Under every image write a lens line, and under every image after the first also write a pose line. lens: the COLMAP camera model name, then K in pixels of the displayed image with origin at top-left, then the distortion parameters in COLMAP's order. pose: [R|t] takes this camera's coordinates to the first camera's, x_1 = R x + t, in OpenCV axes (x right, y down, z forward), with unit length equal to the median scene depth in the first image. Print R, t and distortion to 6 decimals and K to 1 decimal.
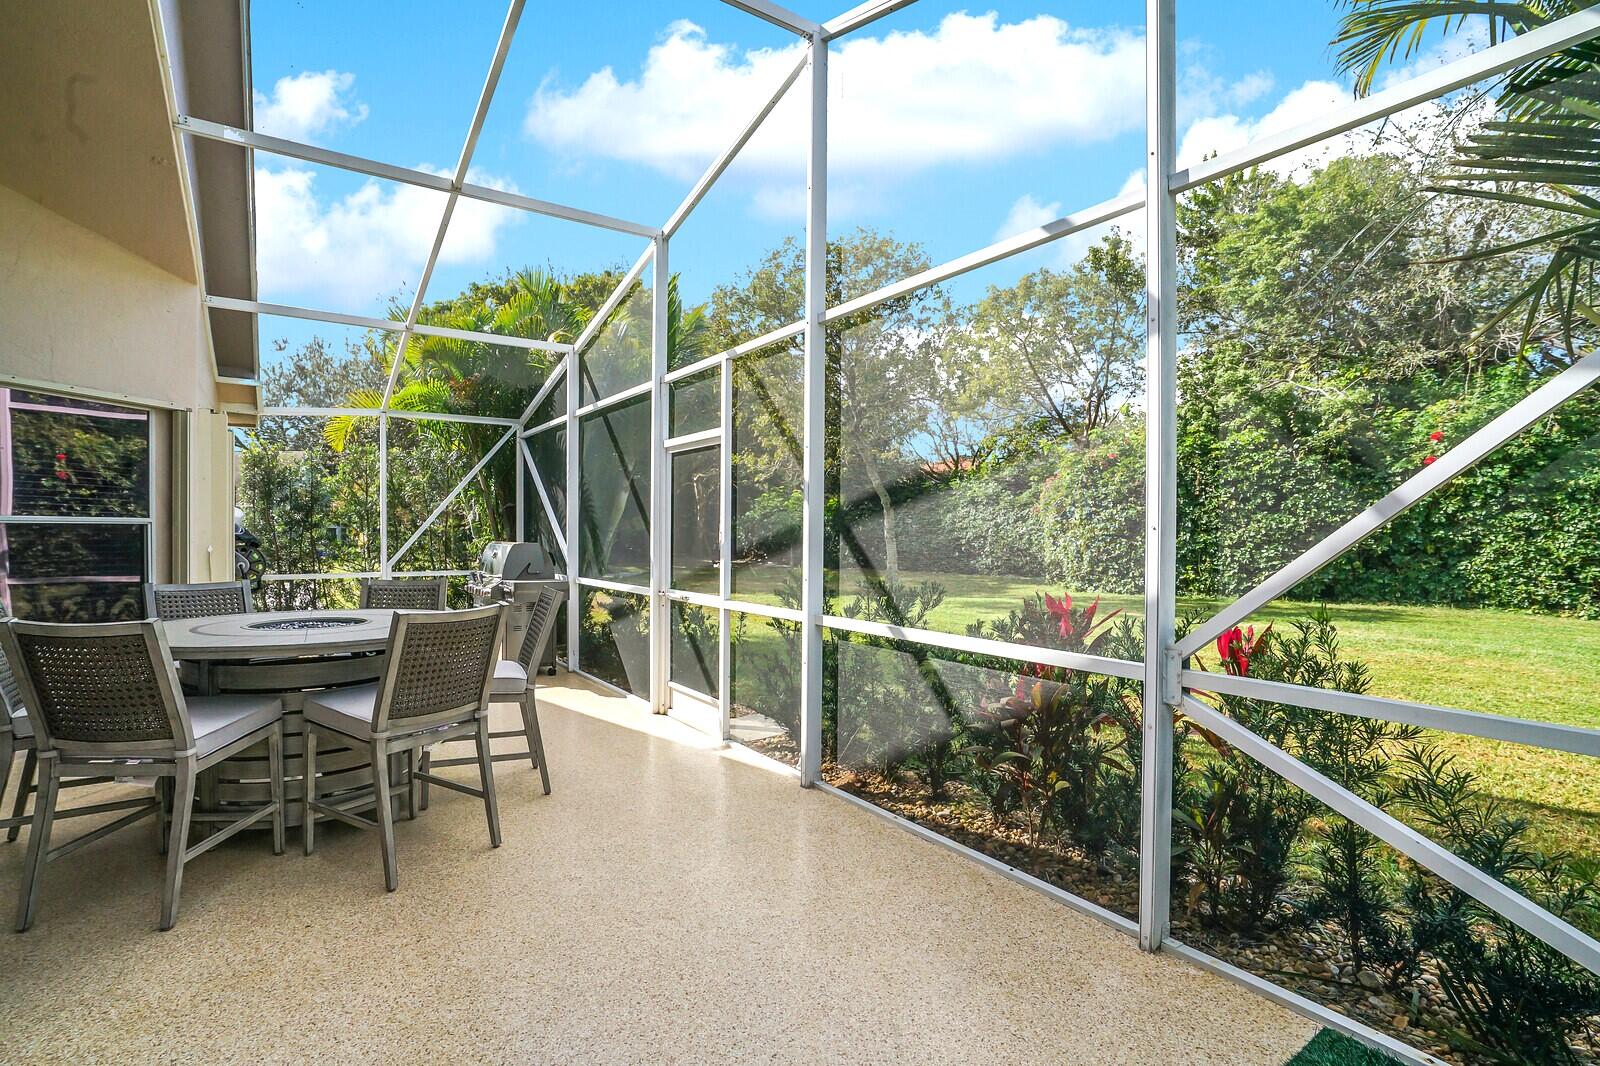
lens RADIAL K [[759.8, 0, 799.4], [0, 759.8, 533.1], [0, 0, 1]] dist [-0.001347, 0.000947]
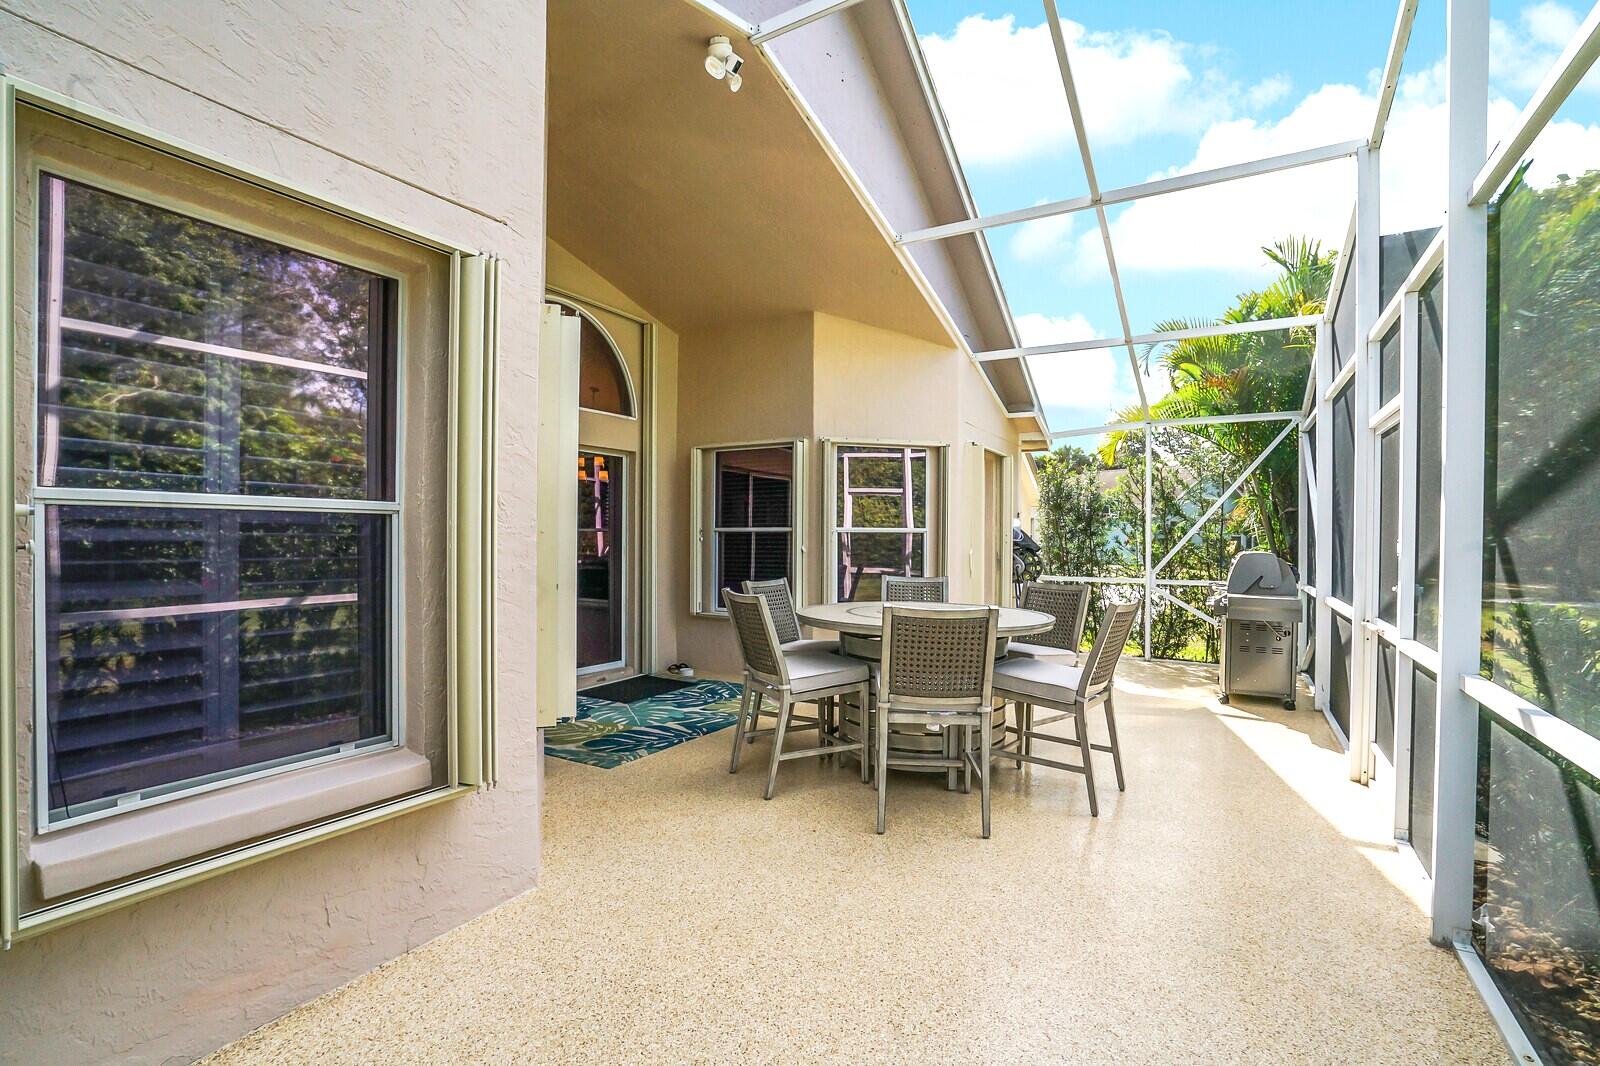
lens RADIAL K [[759.8, 0, 799.5], [0, 759.8, 538.8], [0, 0, 1]] dist [-0.001347, 0.000947]
pose [[0.427235, 0.001104, -0.904140, 0.289527], [-0.004334, 0.999990, -0.000827, -0.000220], [0.904130, 0.004272, 0.427236, 0.202838]]
